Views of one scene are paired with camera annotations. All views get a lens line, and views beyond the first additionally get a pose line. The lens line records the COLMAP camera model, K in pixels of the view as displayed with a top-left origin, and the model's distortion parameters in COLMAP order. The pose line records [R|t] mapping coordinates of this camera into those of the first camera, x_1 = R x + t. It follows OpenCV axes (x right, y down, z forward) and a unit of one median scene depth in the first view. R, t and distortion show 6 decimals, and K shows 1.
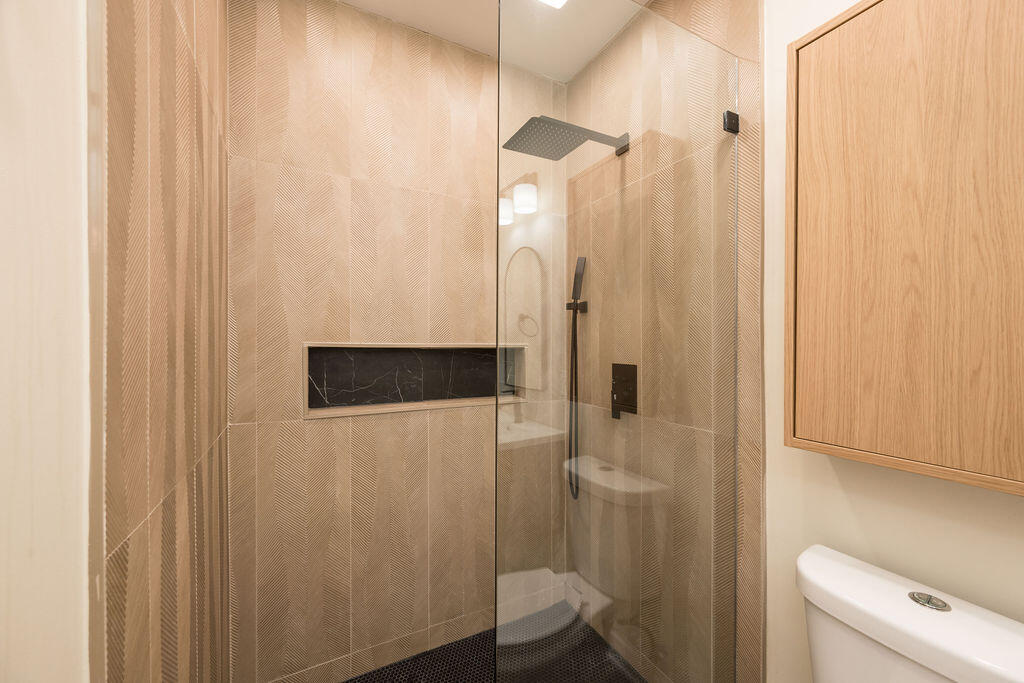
lens RADIAL K [[404.0, 0, 511.6], [0, 404.0, 345.1], [0, 0, 1]] dist [-0.003276, 0.001015]
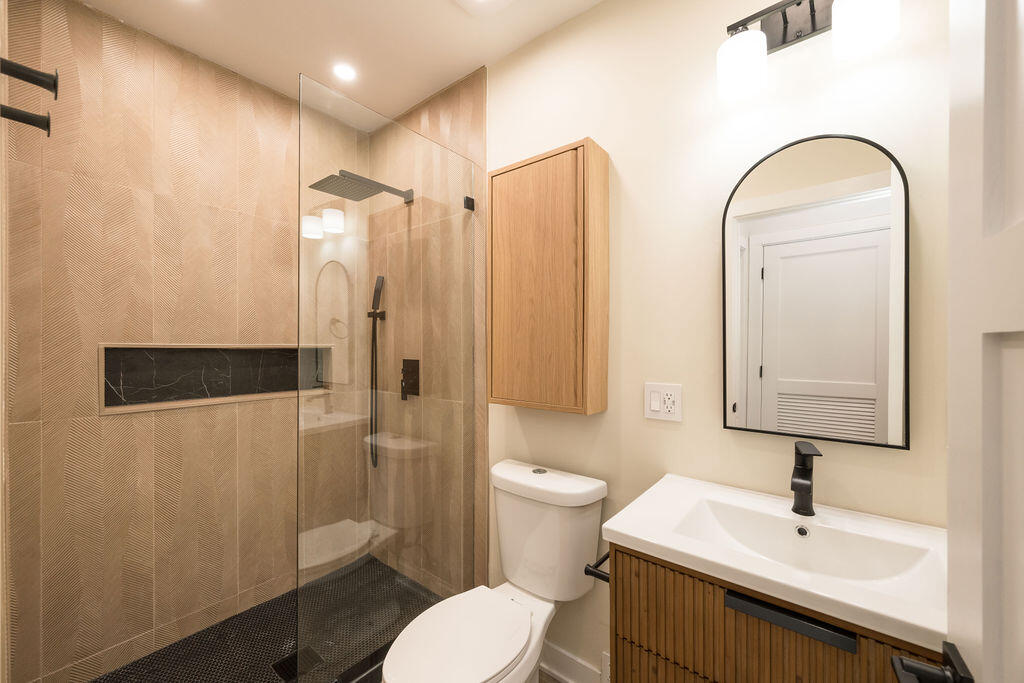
lens RADIAL K [[404.0, 0, 514.2], [0, 404.0, 344.2], [0, 0, 1]] dist [-0.003276, 0.001015]
pose [[0.913274, -0.001170, 0.407344, 0.047910], [0.003083, 0.999987, -0.004040, 0.003316], [-0.407334, 0.004946, 0.913266, -0.392539]]
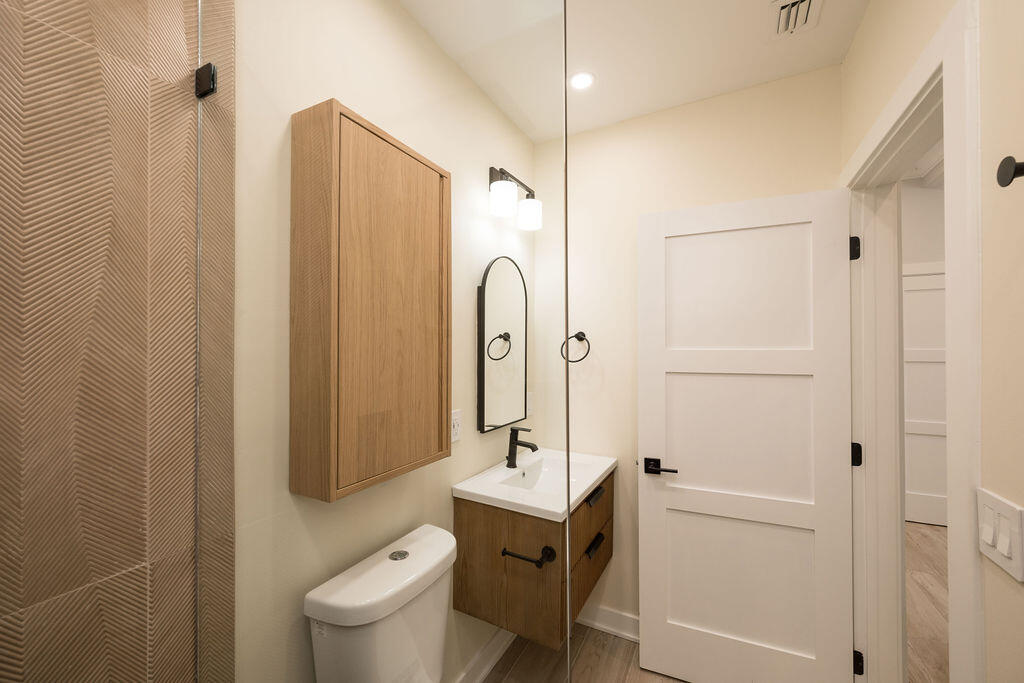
lens RADIAL K [[404.0, 0, 510.8], [0, 404.0, 346.8], [0, 0, 1]] dist [-0.003276, 0.001015]
pose [[-0.542056, 0.004542, 0.840330, -0.244244], [0.010210, 0.999947, 0.001182, -0.078729], [-0.840280, 0.009221, -0.542074, 0.725375]]
